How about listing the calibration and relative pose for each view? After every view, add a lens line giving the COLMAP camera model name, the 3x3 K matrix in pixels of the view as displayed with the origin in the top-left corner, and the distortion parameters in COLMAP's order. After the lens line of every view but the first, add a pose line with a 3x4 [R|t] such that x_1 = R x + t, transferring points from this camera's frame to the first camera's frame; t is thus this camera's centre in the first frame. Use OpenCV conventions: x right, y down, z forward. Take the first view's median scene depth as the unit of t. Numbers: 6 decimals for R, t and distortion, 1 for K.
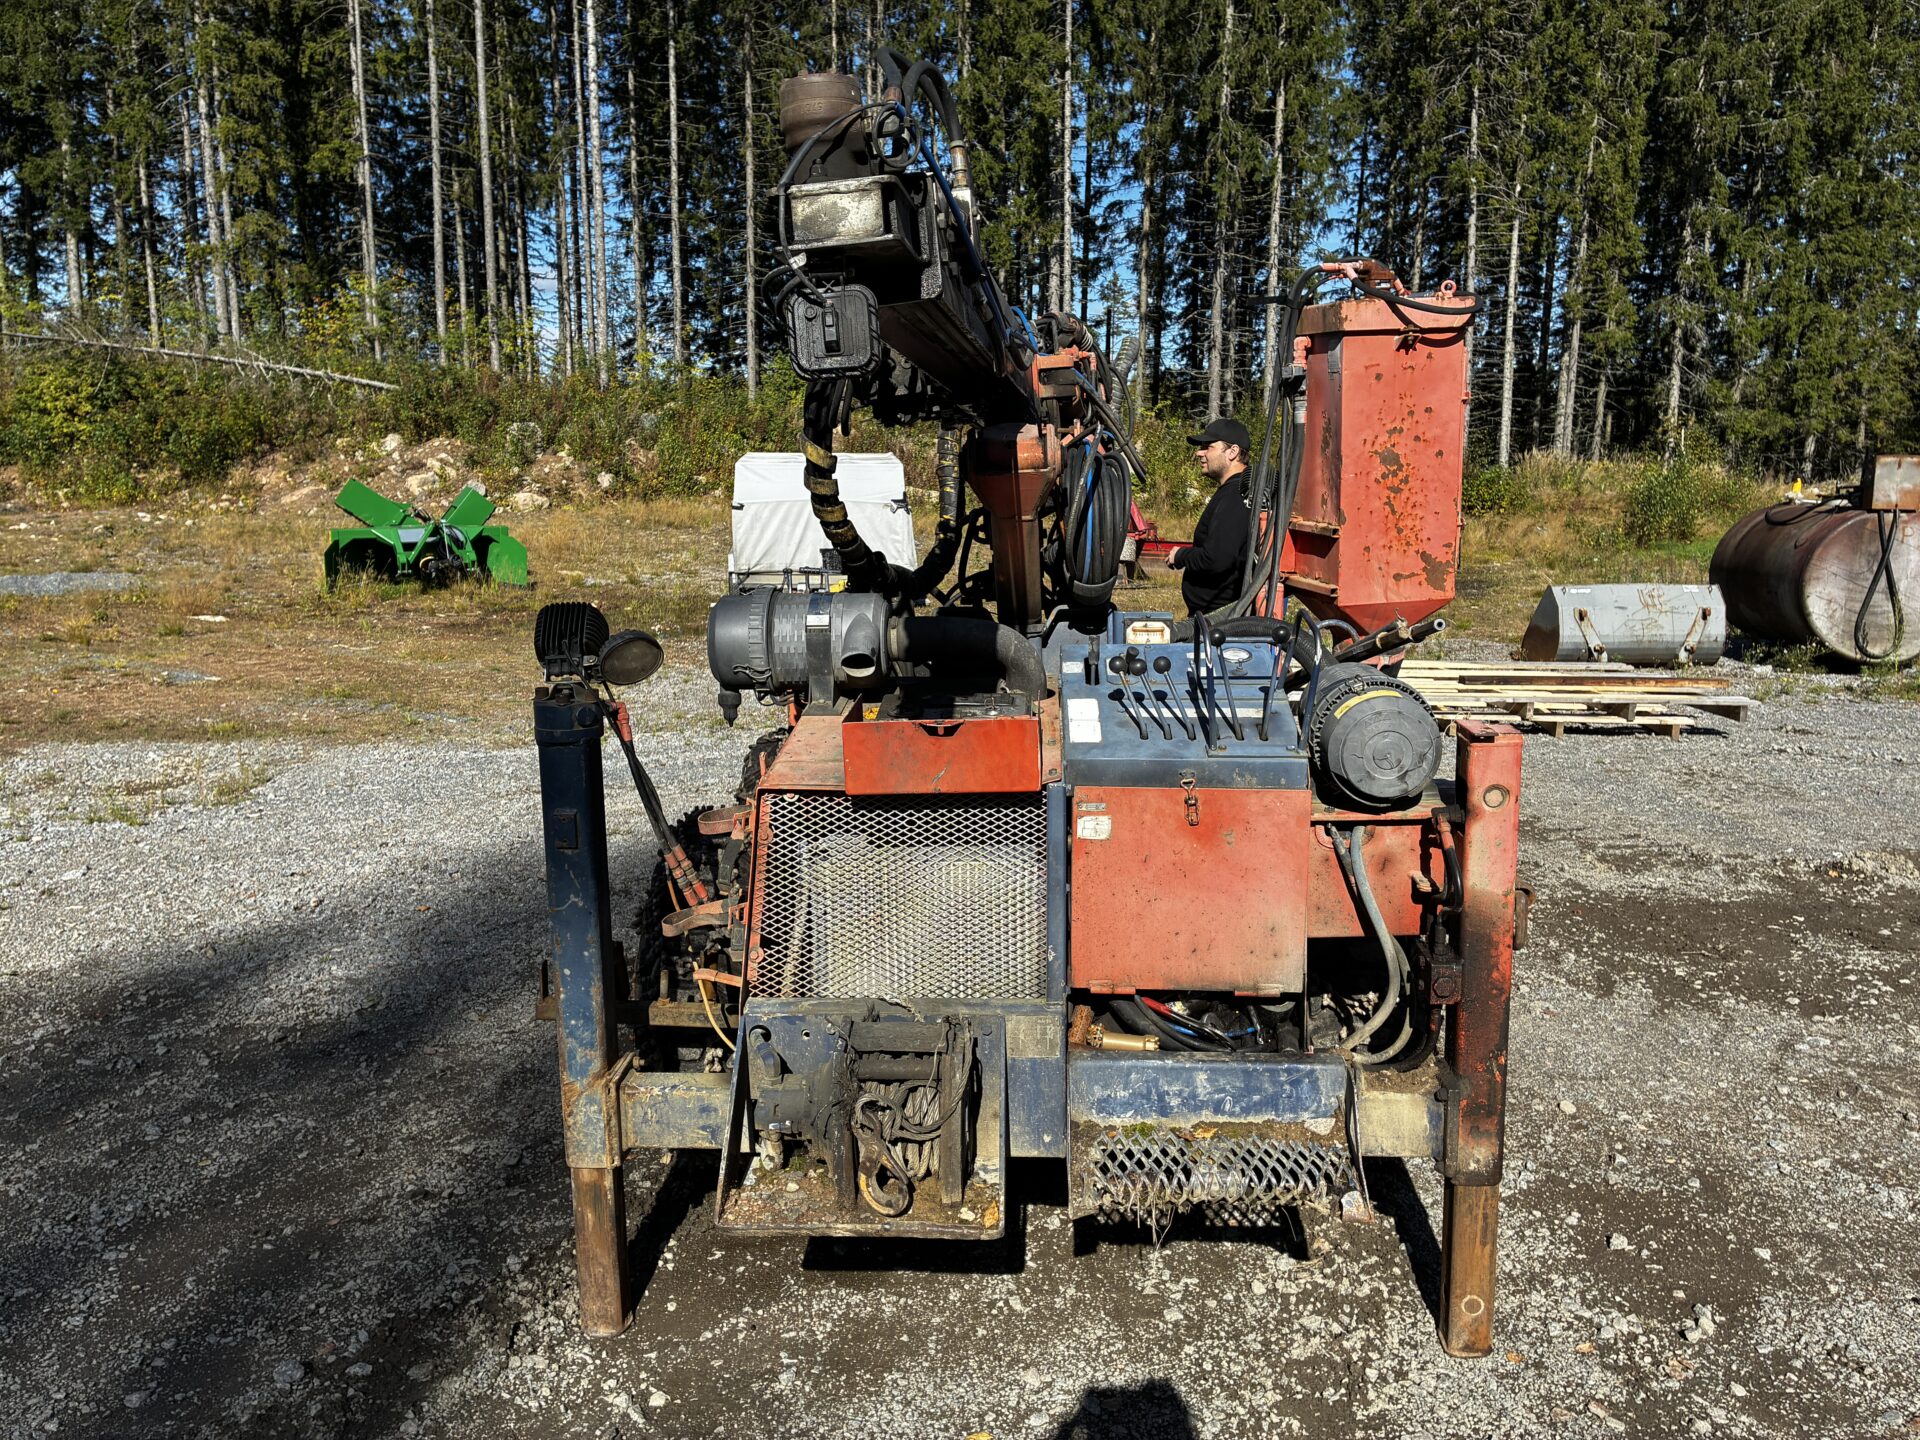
lens RADIAL K [[1488.9, 0, 960.0], [0, 1488.9, 720.0], [0, 0, 1]] dist [0.030218, -0.001333]
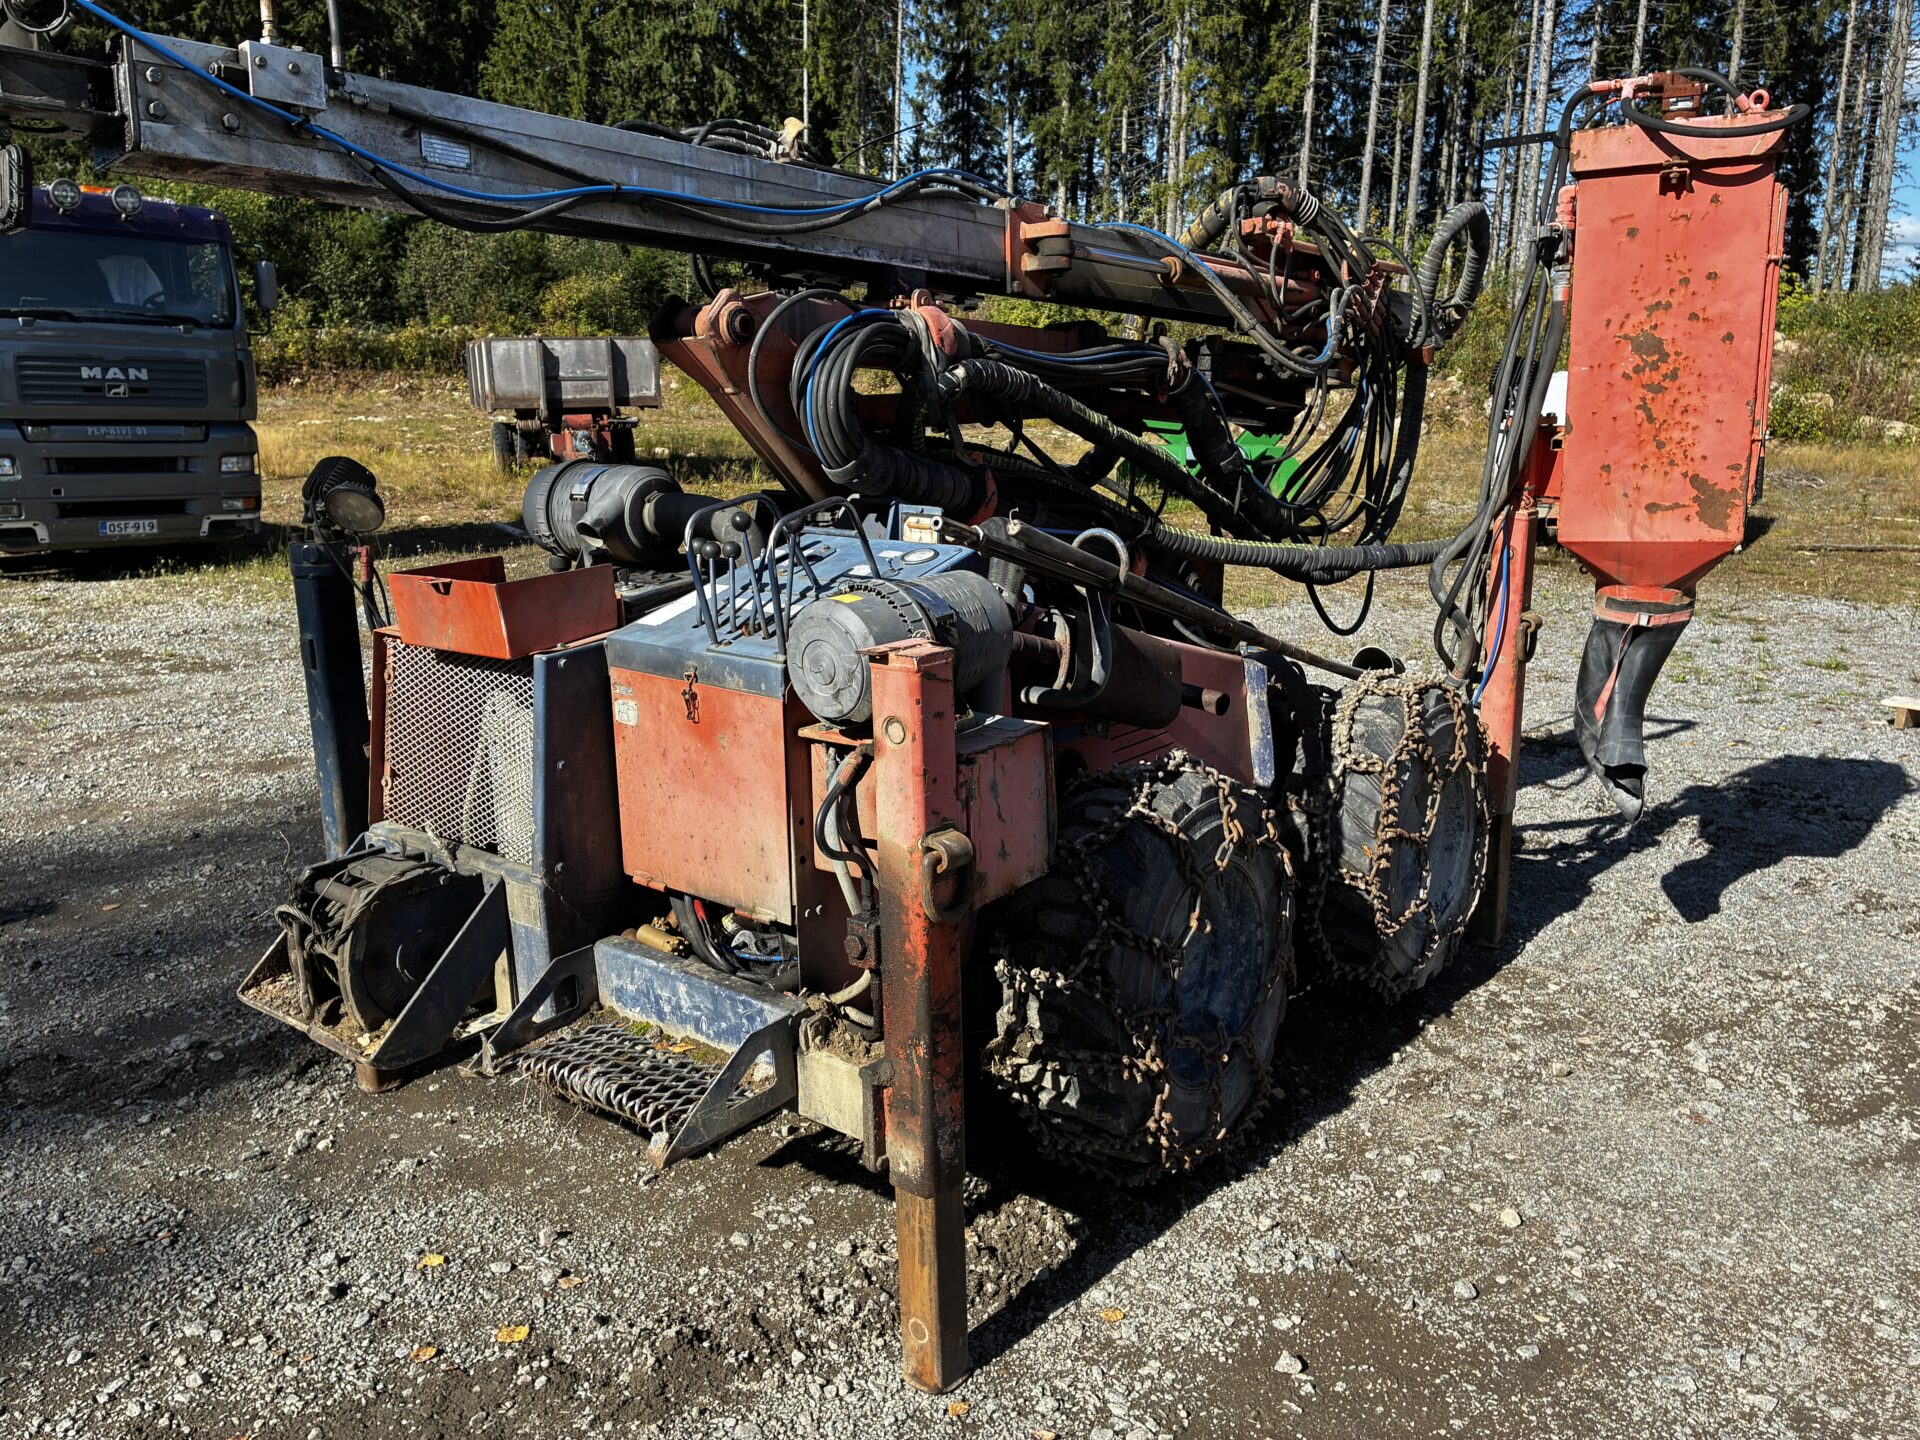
lens RADIAL K [[1487.8, 0, 964.2], [0, 1487.8, 742.2], [0, 0, 1]] dist [0.028134, 0.001237]
pose [[0.806701, 0.144528, -0.573014, 0.474860], [-0.109934, 0.989409, 0.094787, -0.013467], [0.580645, -0.013471, 0.814045, 0.196770]]
